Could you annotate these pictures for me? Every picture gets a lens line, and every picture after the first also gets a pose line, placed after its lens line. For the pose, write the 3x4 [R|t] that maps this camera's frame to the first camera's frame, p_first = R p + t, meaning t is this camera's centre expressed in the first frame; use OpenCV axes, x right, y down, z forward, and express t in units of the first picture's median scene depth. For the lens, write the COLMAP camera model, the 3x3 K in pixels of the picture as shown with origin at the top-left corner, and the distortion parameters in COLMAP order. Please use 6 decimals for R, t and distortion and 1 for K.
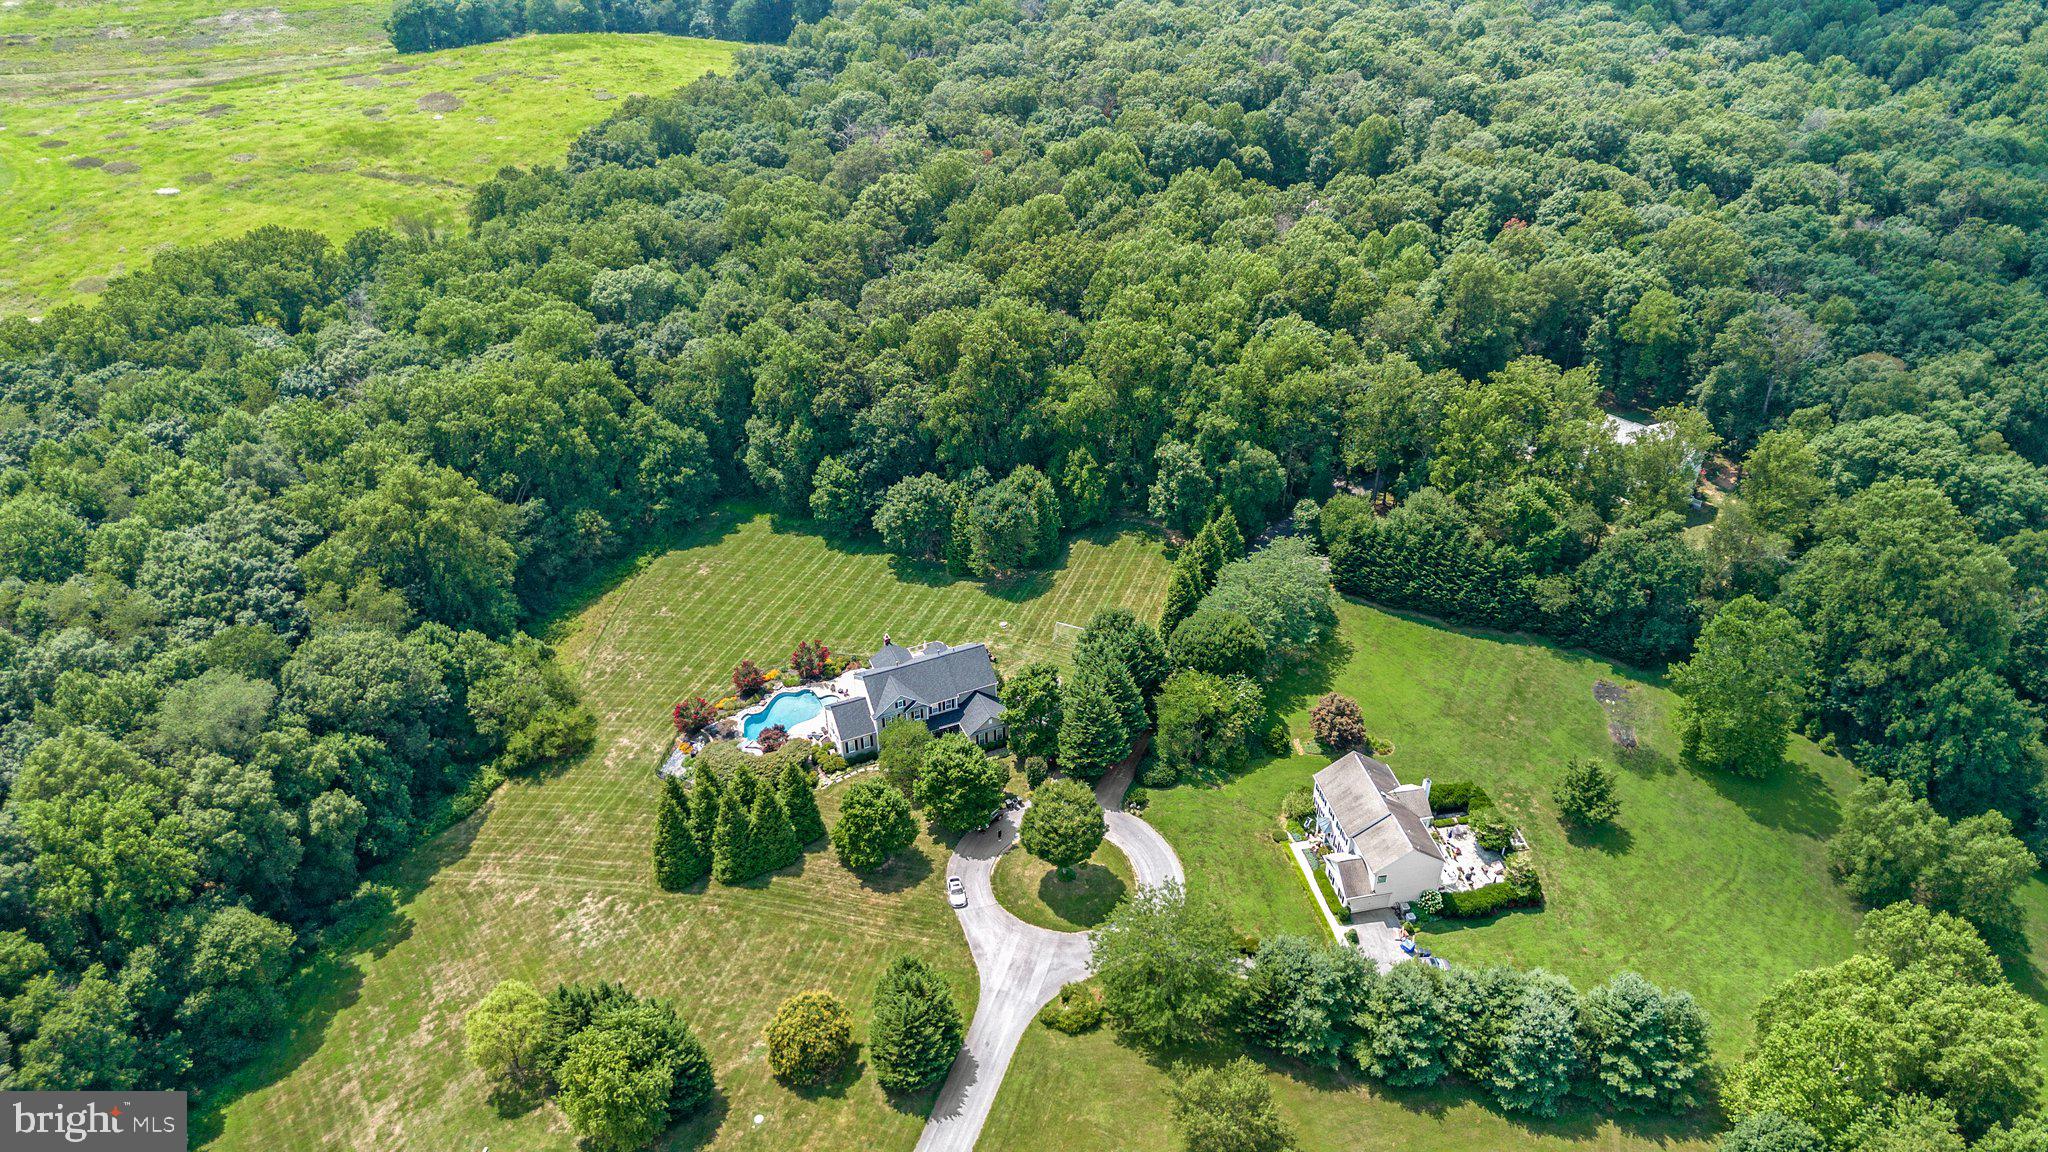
lens RADIAL K [[1443.2, 0, 1024.0], [0, 1443.2, 576.0], [0, 0, 1]] dist [0.060438, -0.055837]
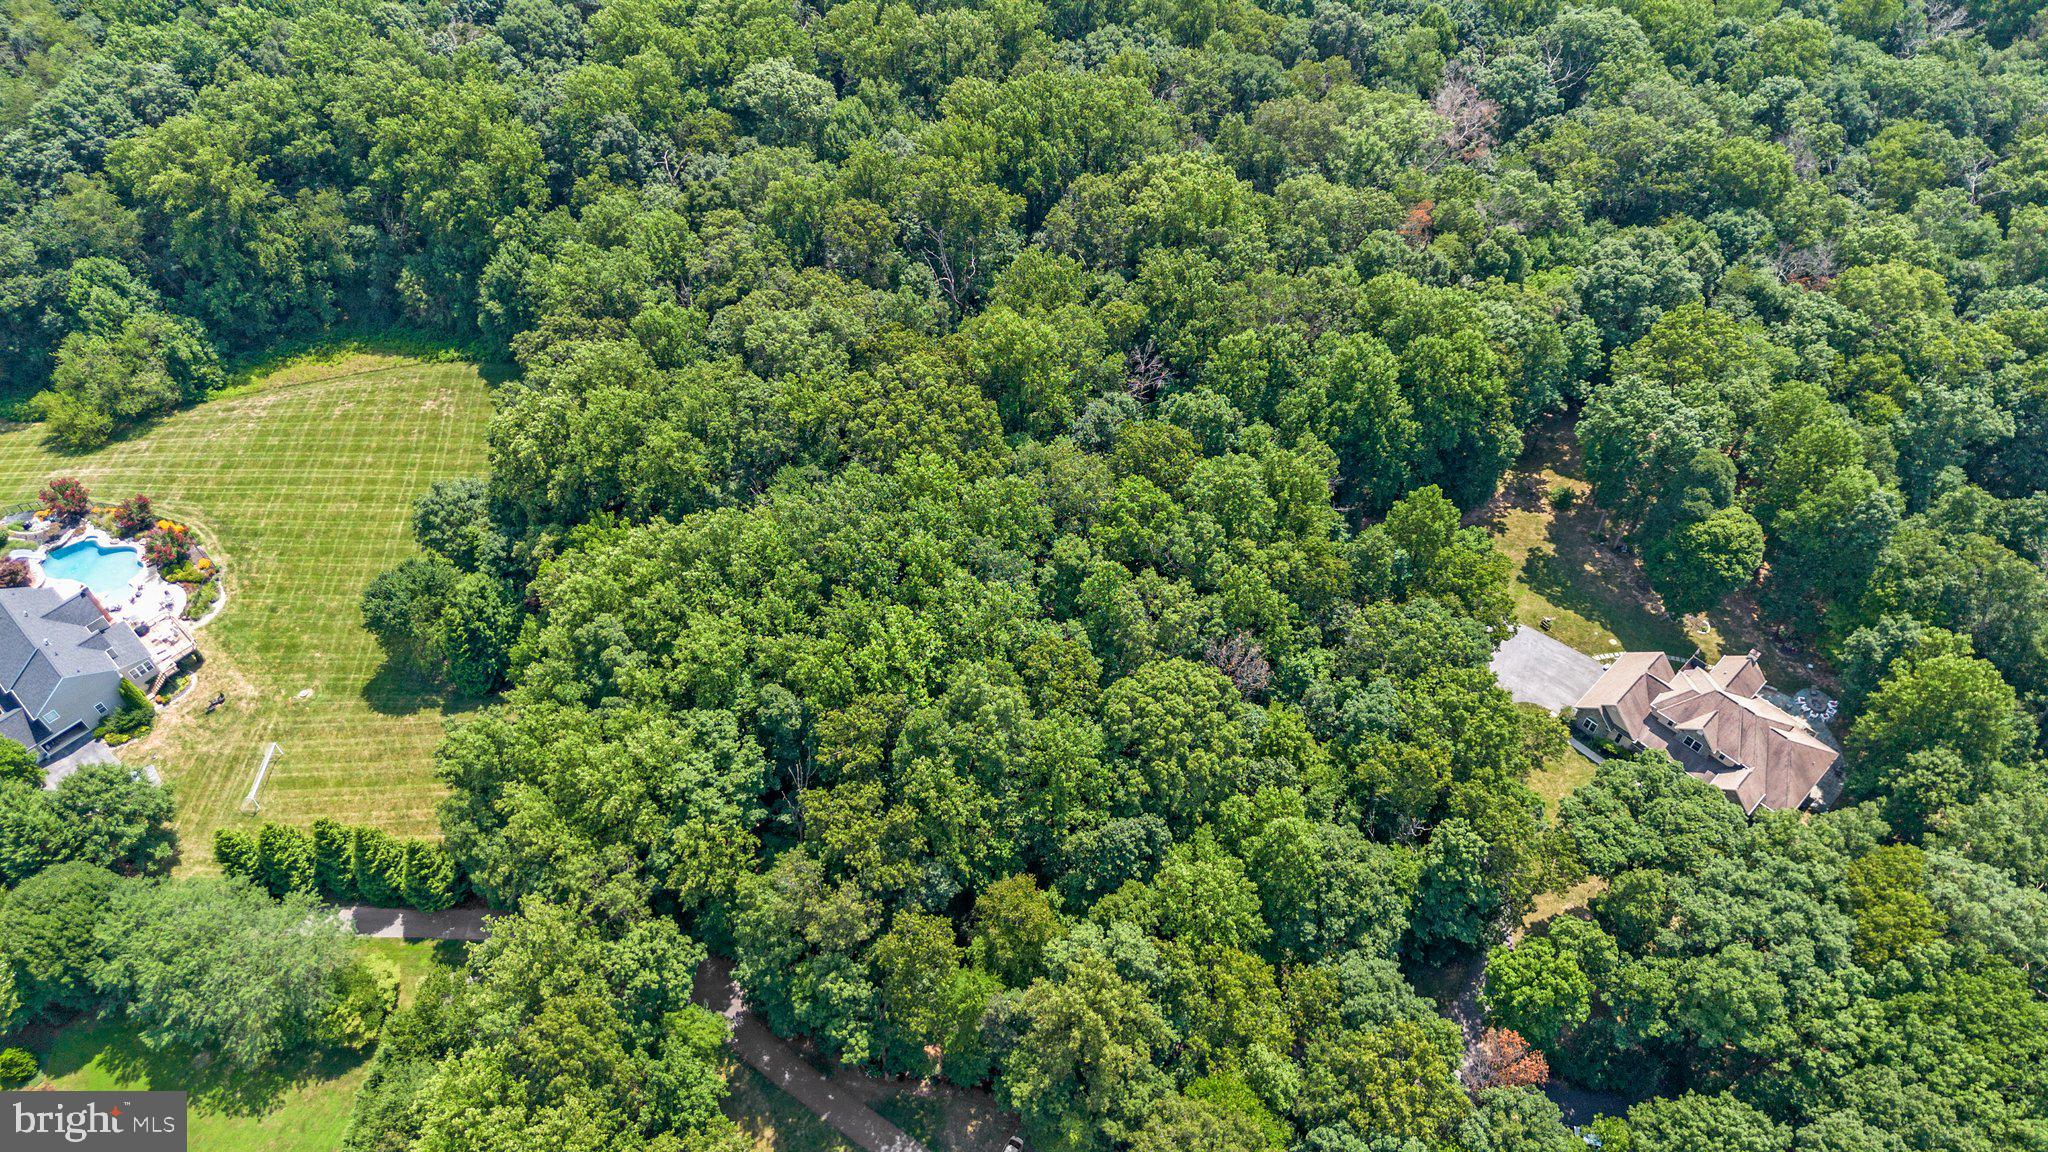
lens RADIAL K [[1443.2, 0, 1024.0], [0, 1443.2, 576.0], [0, 0, 1]] dist [0.060438, -0.055837]
pose [[0.395645, 0.716777, -0.574192, 0.427739], [-0.531318, 0.688599, 0.493490, -0.475702], [0.749110, 0.109831, 0.653277, 0.594035]]
